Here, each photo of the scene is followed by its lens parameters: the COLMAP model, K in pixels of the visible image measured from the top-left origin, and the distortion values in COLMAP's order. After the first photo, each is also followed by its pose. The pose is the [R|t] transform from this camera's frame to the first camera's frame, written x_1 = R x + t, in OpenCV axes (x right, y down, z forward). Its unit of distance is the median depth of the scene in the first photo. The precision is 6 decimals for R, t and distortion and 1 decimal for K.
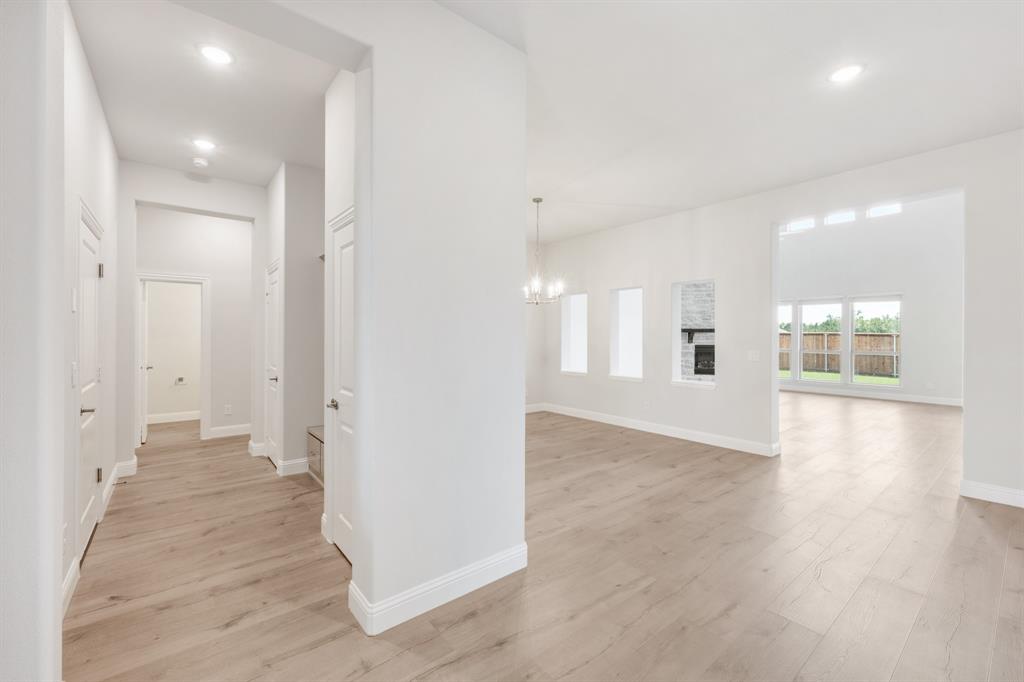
lens RADIAL K [[419.8, 0, 485.5], [0, 419.8, 340.6], [0, 0, 1]] dist [0.003774, 0.000854]
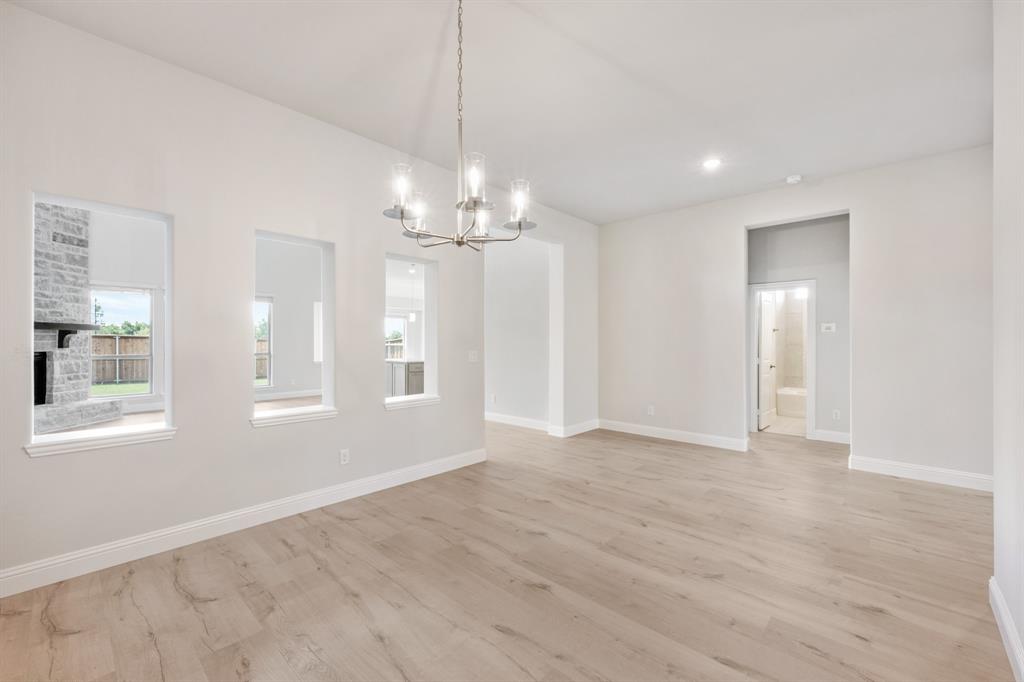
lens RADIAL K [[419.8, 0, 521.1], [0, 419.8, 340.2], [0, 0, 1]] dist [0.003774, 0.000854]
pose [[-0.204407, -0.000134, 0.978886, -0.124091], [0.007454, 0.999971, 0.001693, -0.001279], [-0.978858, 0.007643, -0.204400, 0.480087]]
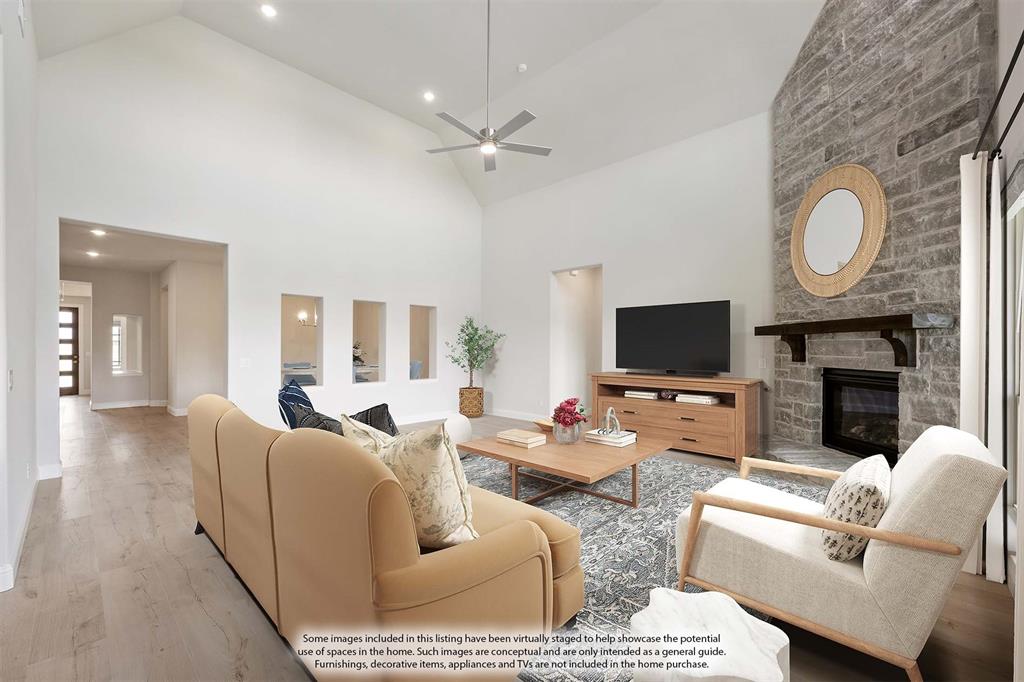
lens RADIAL K [[419.8, 0, 508.3], [0, 419.8, 344.9], [0, 0, 1]] dist [0.003774, 0.000854]
pose [[0.164648, -0.010033, -0.986301, 0.826314], [-0.008775, 0.999894, -0.011636, -0.003092], [0.986313, 0.010570, 0.164543, 0.671850]]
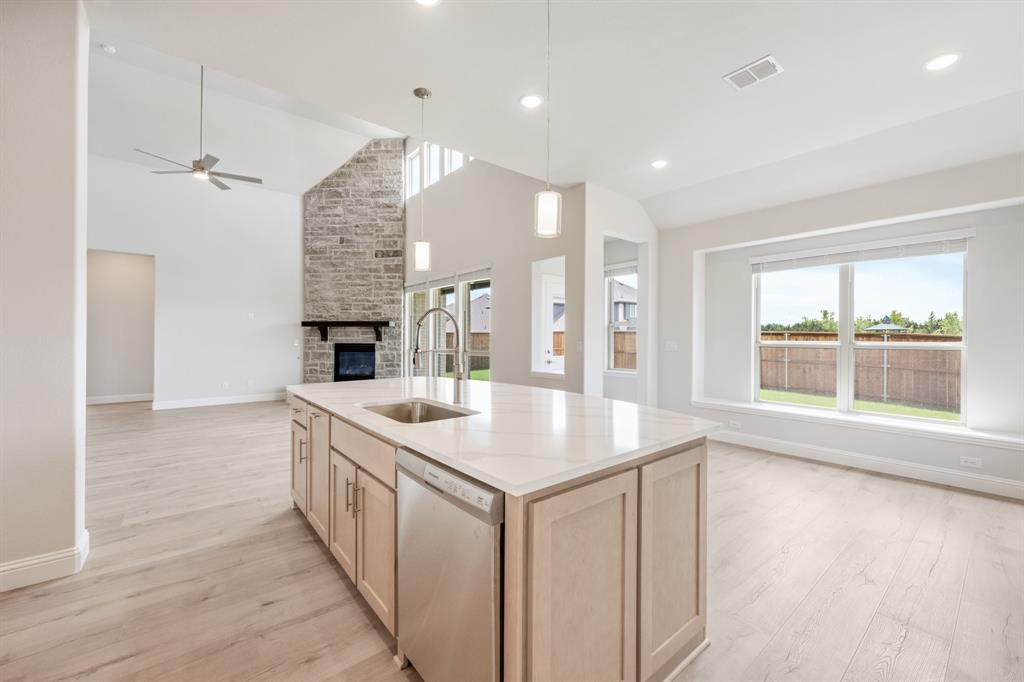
lens RADIAL K [[419.8, 0, 520.7], [0, 419.8, 340.7], [0, 0, 1]] dist [0.003774, 0.000854]
pose [[0.998302, -0.001899, 0.058223, 0.792505], [0.002138, 0.999990, -0.004044, 0.008958], [-0.058215, 0.004162, 0.998295, 0.233755]]
